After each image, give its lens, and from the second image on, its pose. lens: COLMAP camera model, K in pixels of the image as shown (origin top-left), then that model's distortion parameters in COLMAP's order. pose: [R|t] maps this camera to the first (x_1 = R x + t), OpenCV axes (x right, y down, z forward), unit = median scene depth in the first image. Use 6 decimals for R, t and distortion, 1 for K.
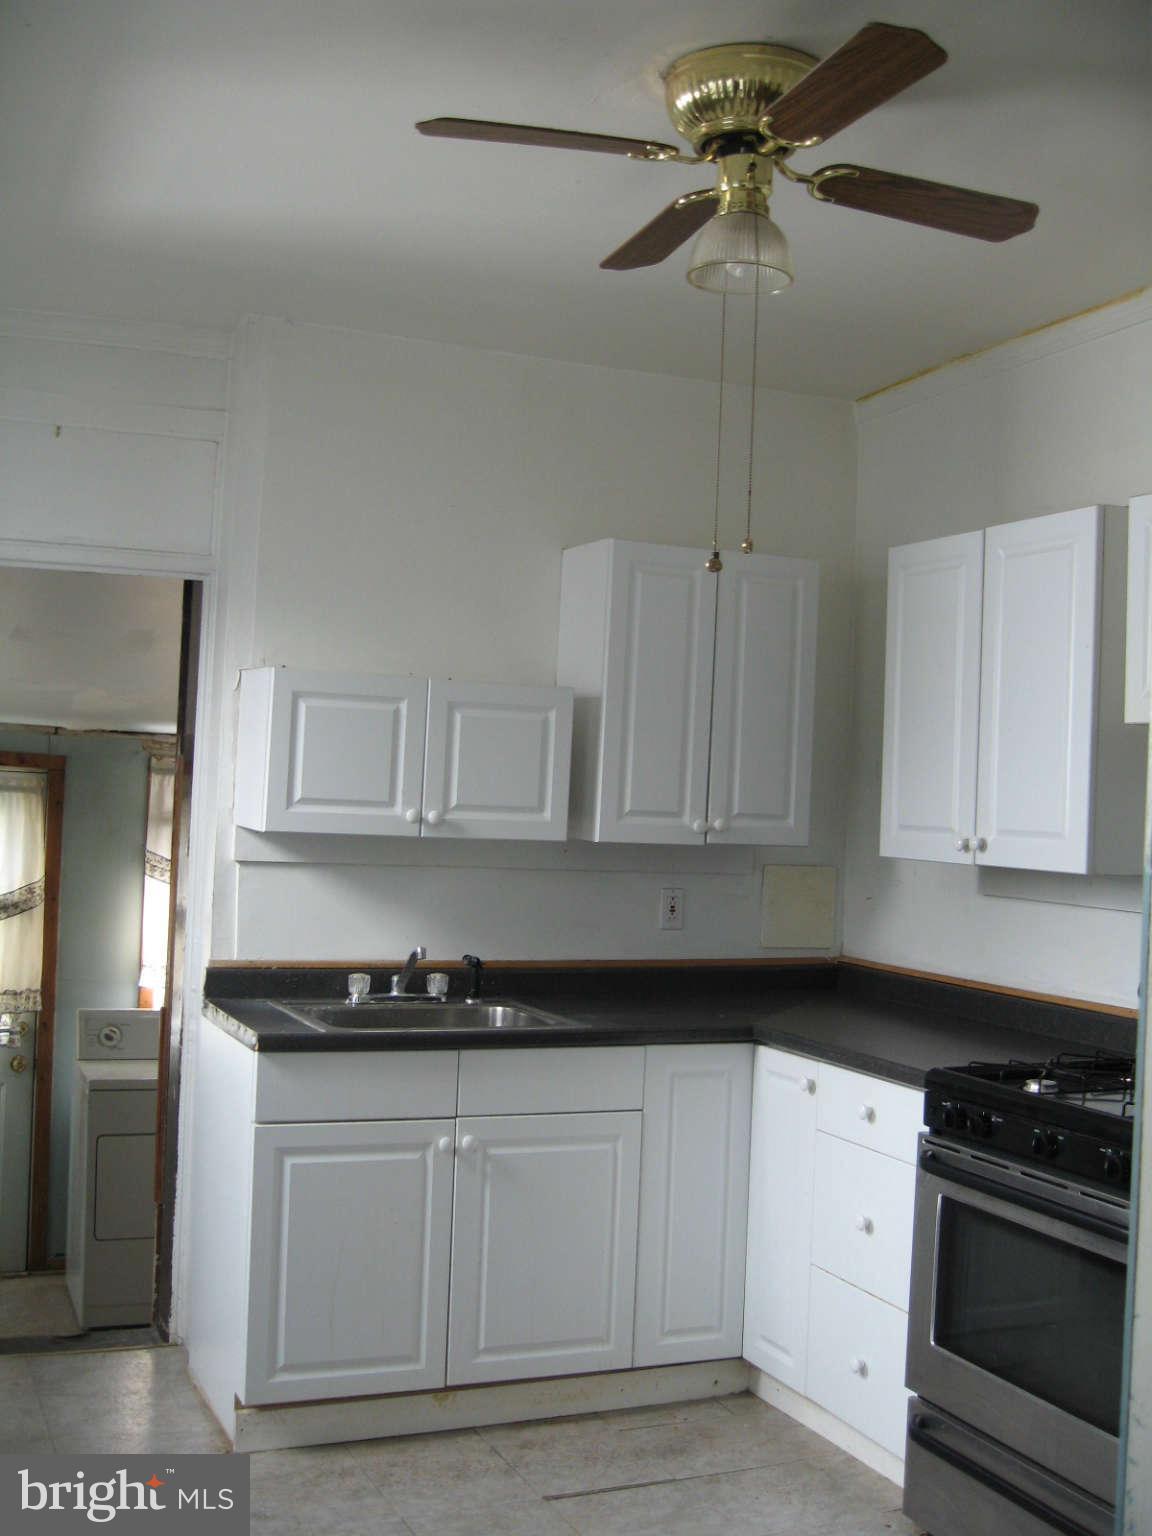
lens RADIAL K [[1627.6, 0, 576.0], [0, 1627.6, 768.0], [0, 0, 1]] dist [-0.112456, 0.046143]
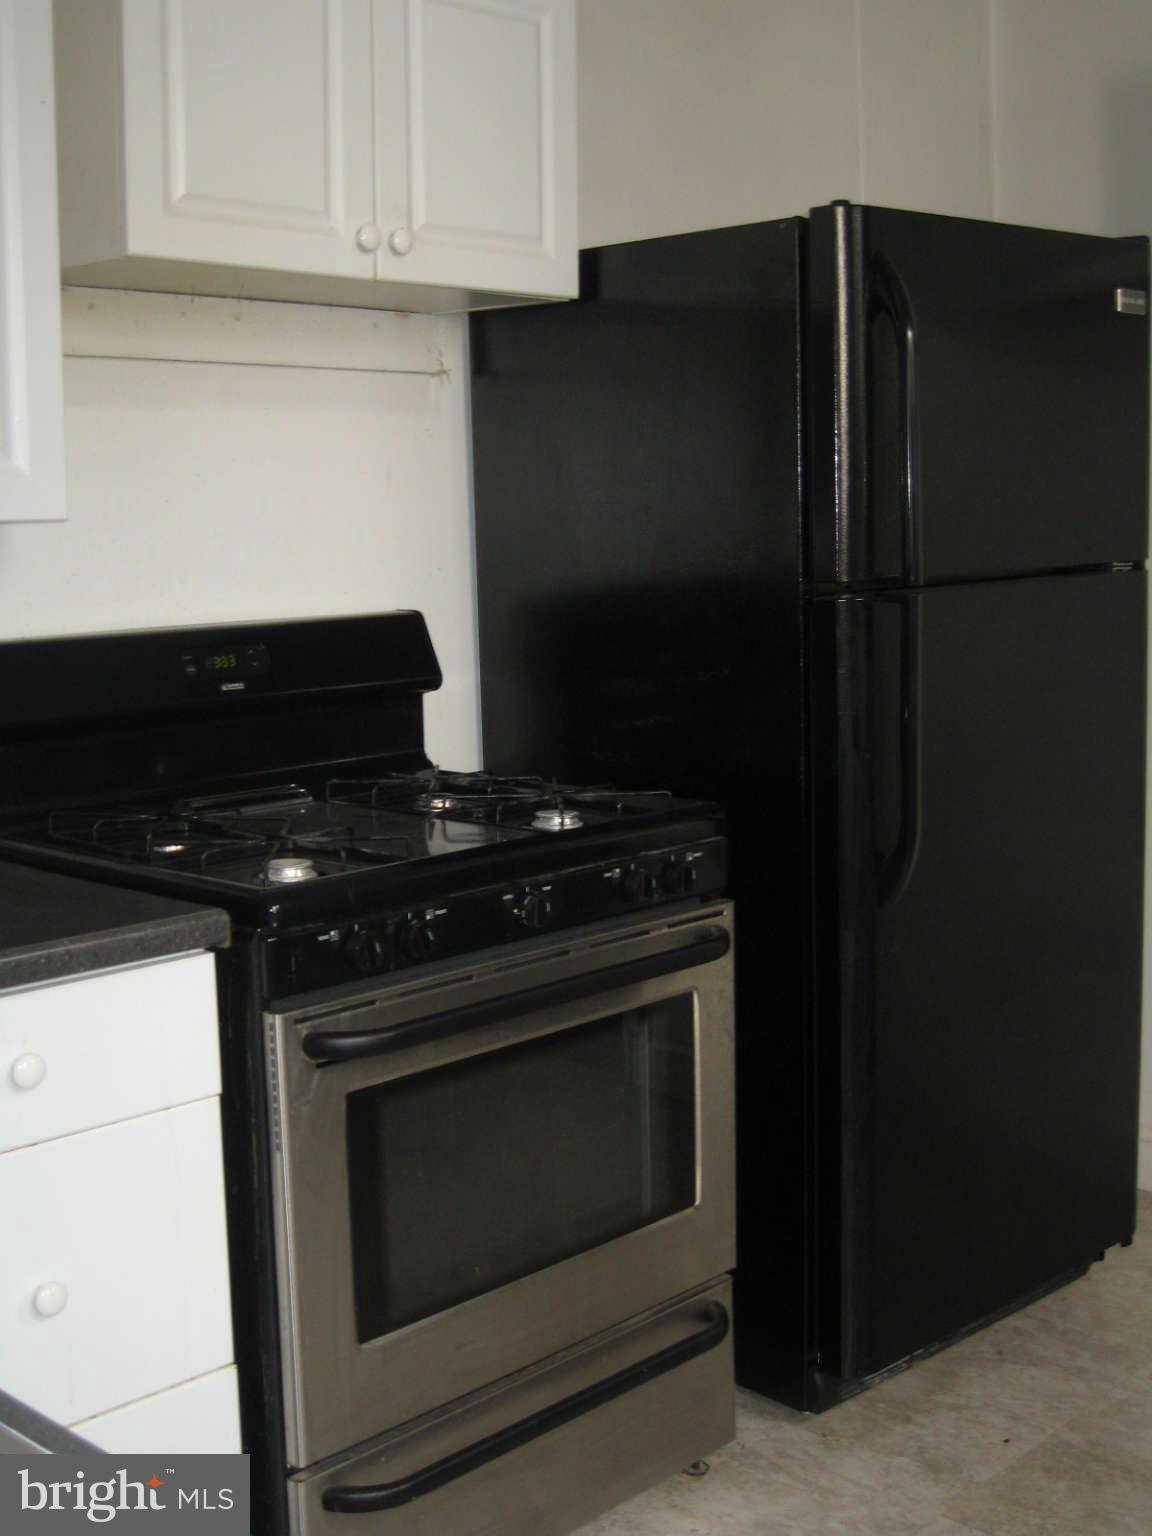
lens RADIAL K [[1891.5, 0, 576.0], [0, 1891.5, 768.0], [0, 0, 1]] dist [-0.133800, 0.092494]
pose [[-0.387863, -0.141948, 0.910721, -0.318166], [-0.006803, 0.988484, 0.151171, 0.044995], [-0.921692, 0.052438, -0.384362, 0.973944]]
